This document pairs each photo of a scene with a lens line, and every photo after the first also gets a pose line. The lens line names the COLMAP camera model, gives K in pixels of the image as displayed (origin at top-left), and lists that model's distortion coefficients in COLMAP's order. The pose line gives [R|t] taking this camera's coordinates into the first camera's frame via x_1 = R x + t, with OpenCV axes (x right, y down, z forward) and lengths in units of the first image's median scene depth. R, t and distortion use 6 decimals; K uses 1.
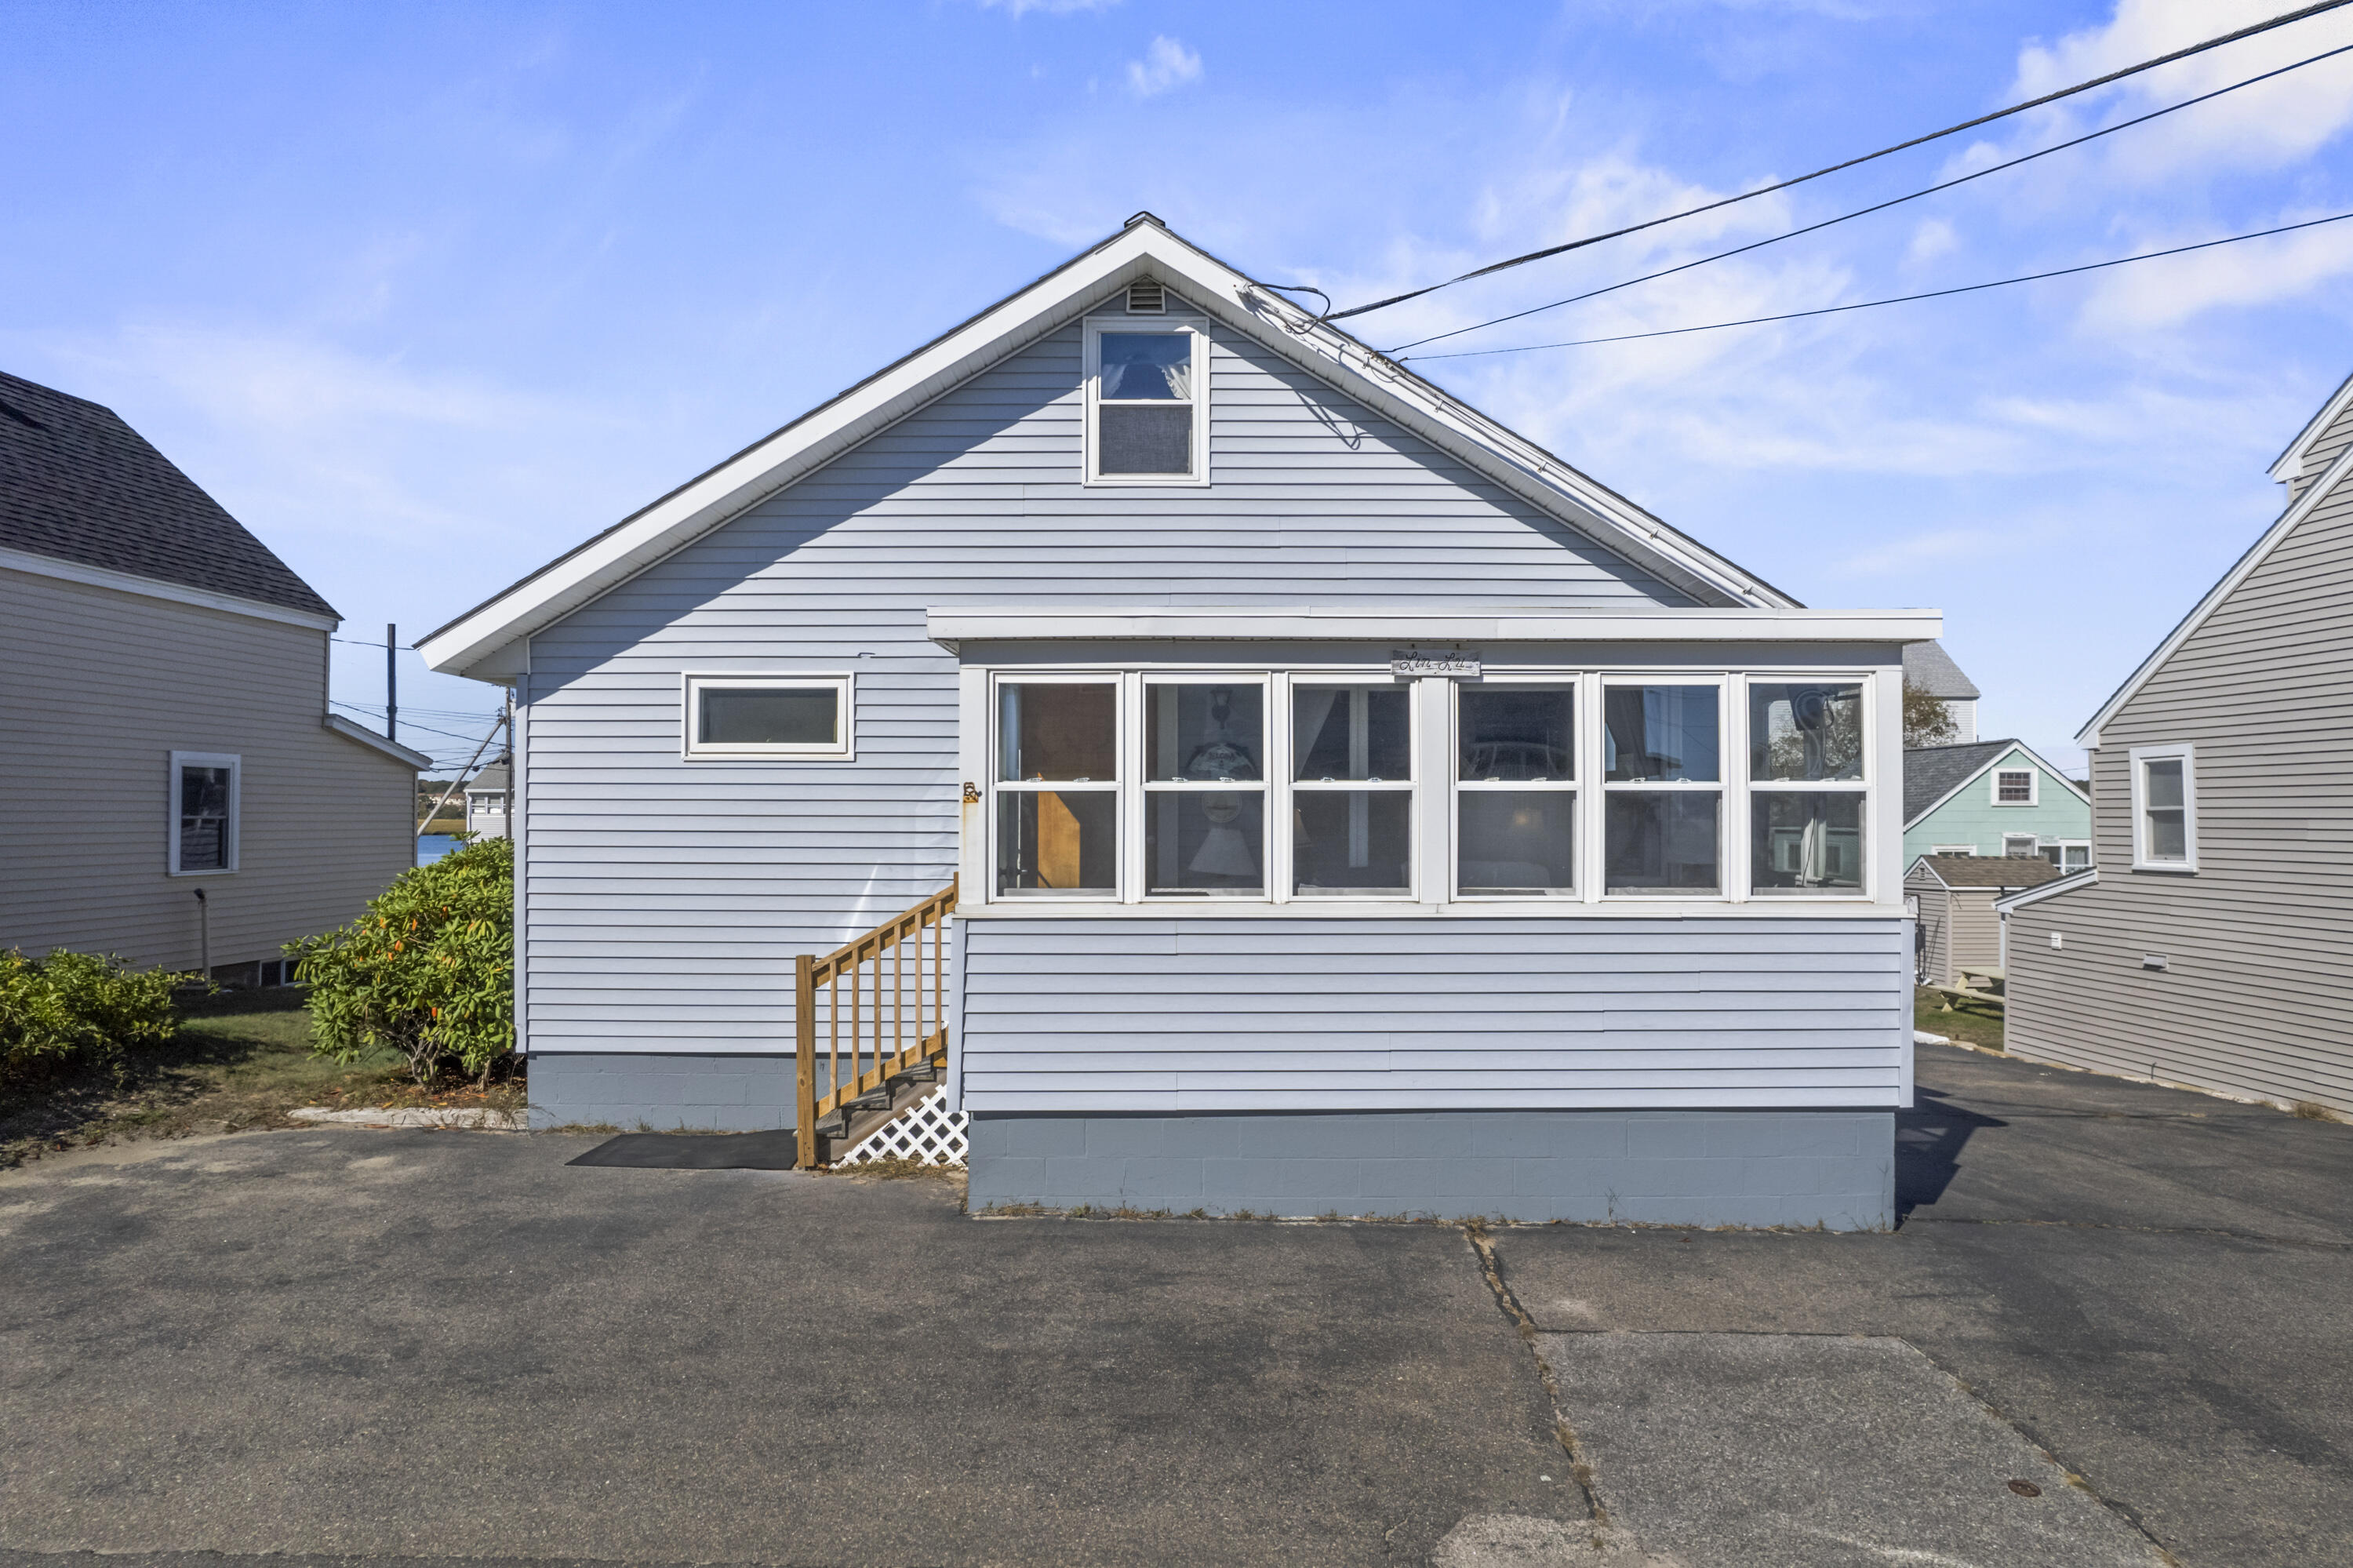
lens RADIAL K [[1503.4, 0, 1166.0], [0, 1503.4, 800.7], [0, 0, 1]] dist [-0.032110, 0.002293]
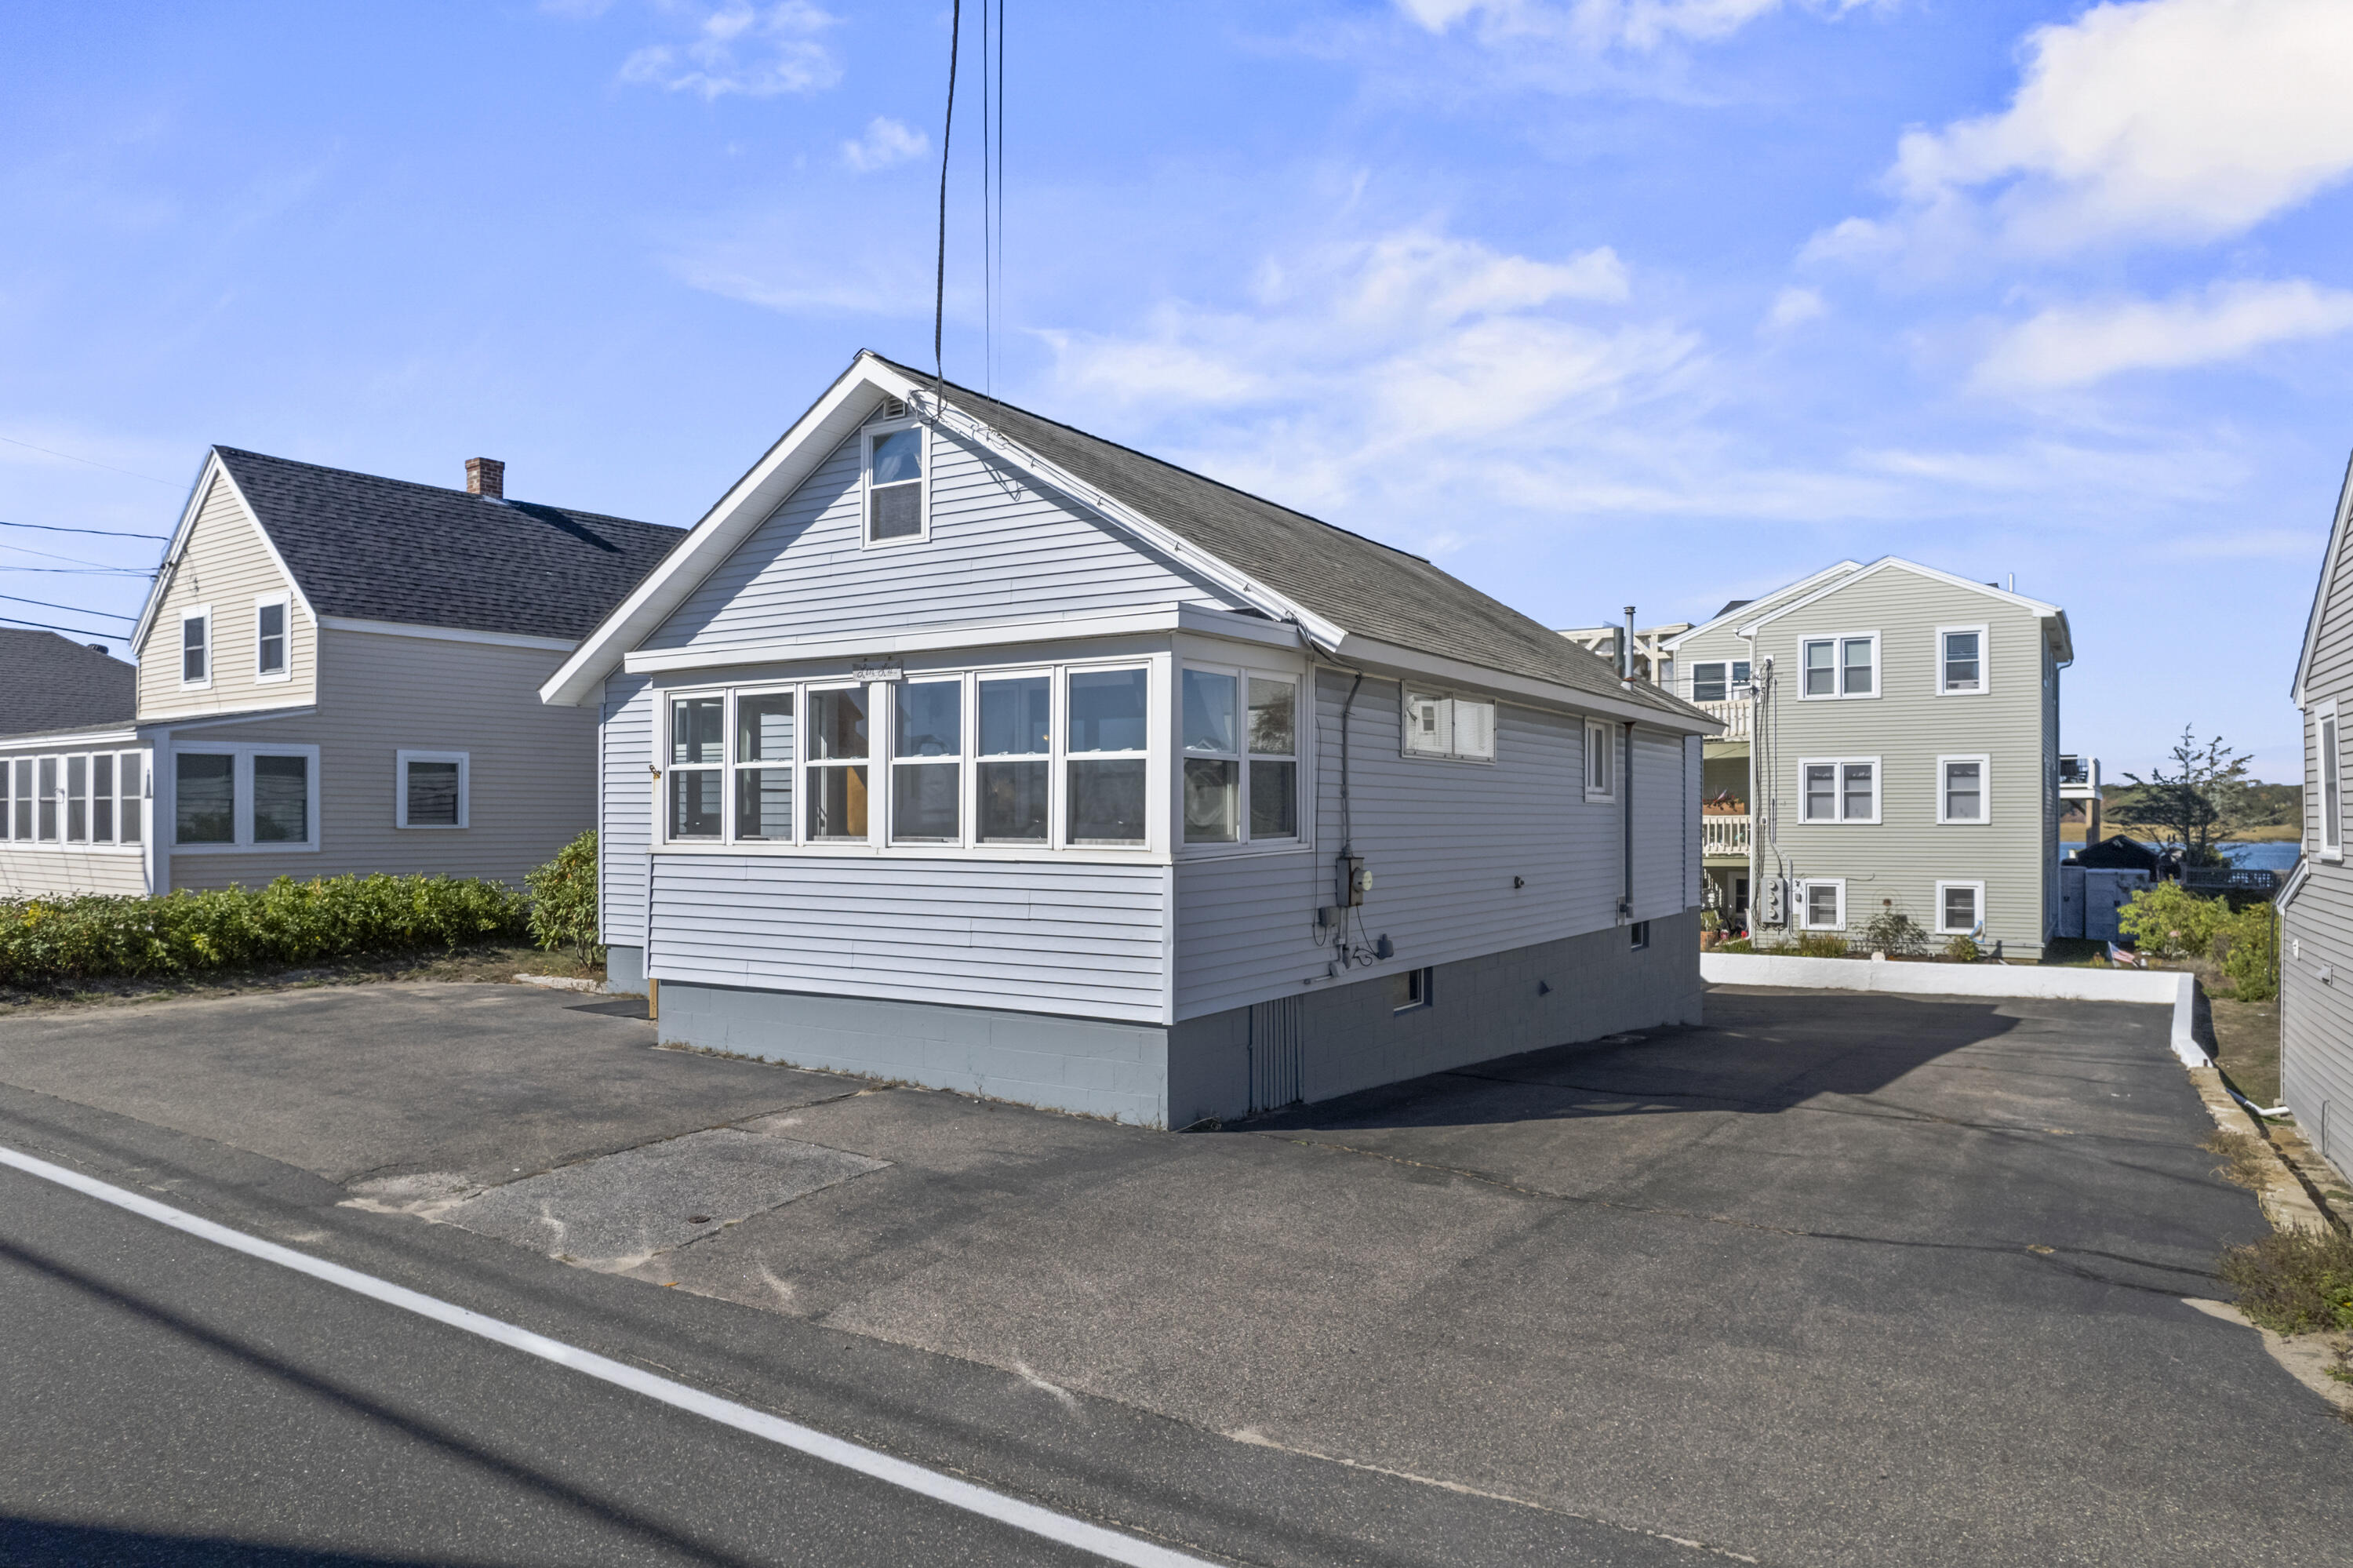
lens RADIAL K [[1503.4, 0, 1166.0], [0, 1503.4, 800.7], [0, 0, 1]] dist [-0.032110, 0.002293]
pose [[0.844031, -0.004862, -0.536273, 1.012962], [0.003802, 0.999988, -0.003083, 0.027849], [0.536281, 0.000563, 0.844039, -0.010739]]
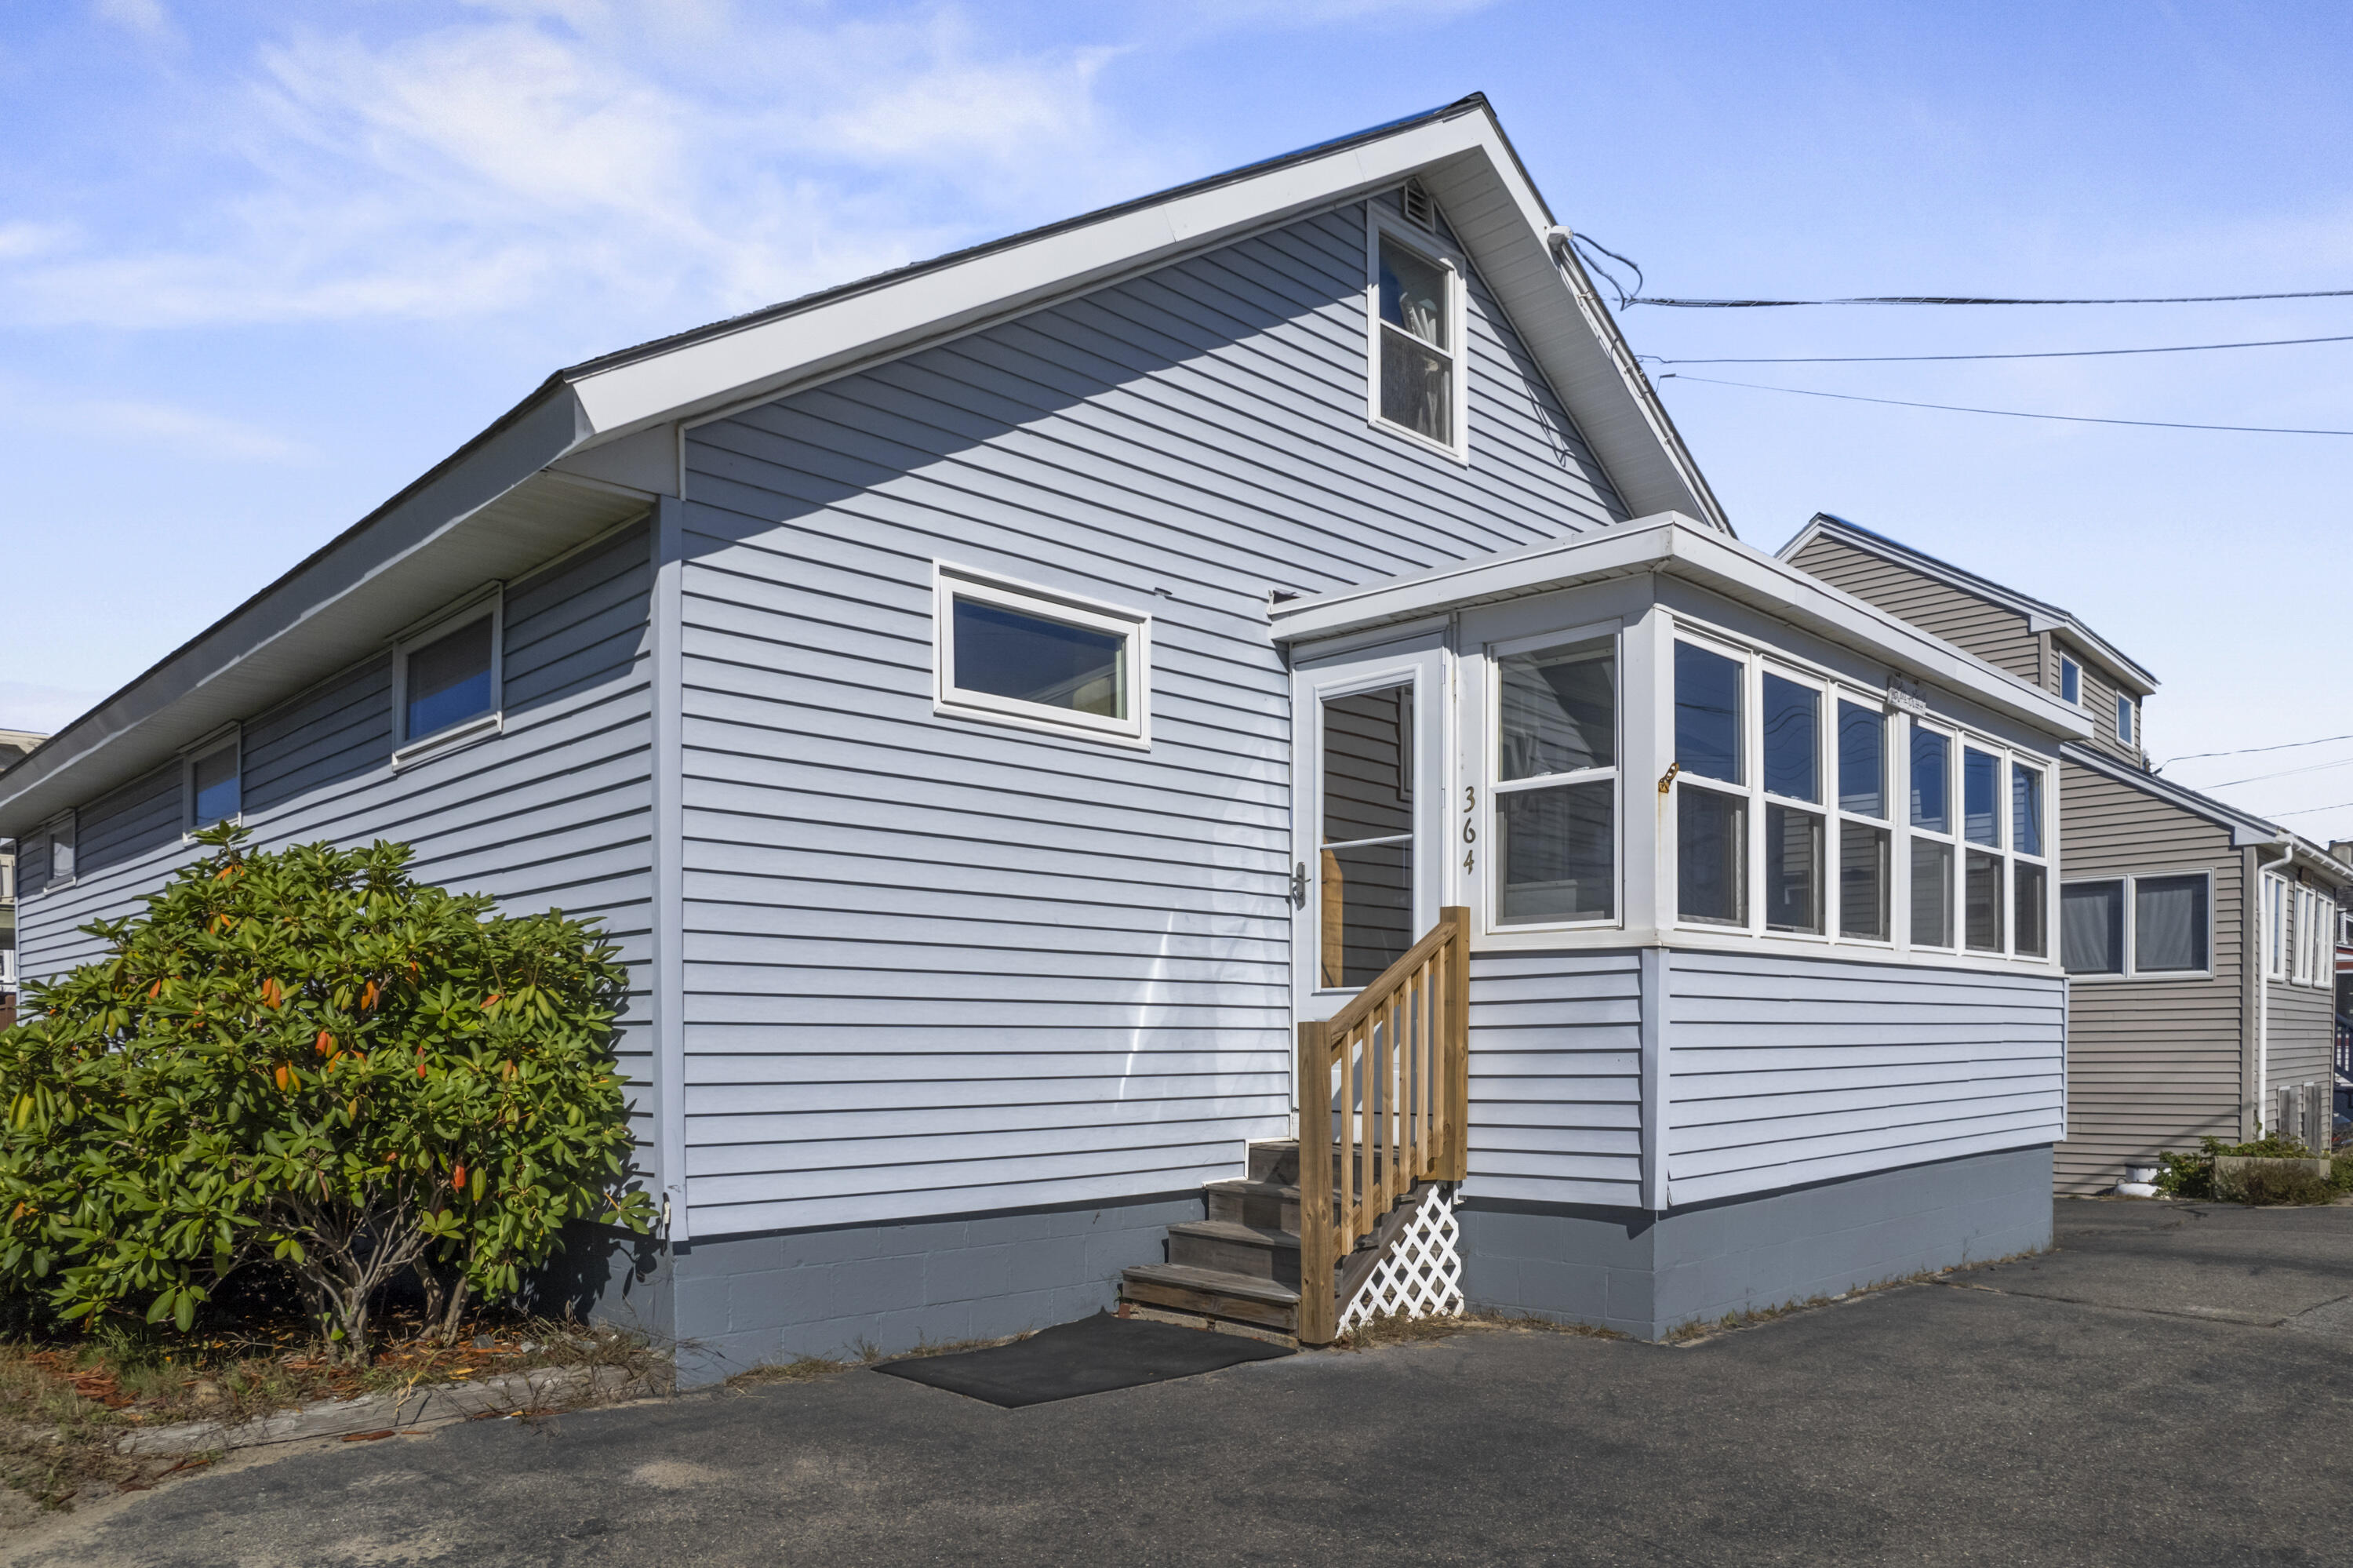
lens RADIAL K [[1576.4, 0, 1181.1], [0, 1576.4, 1080.2], [0, 0, 1]] dist [-0.031412, 0.000661]
pose [[0.713993, -0.021291, 0.699829, -0.754516], [0.000275, 0.999546, 0.030128, 0.107205], [-0.700152, -0.021319, 0.713675, 0.547589]]
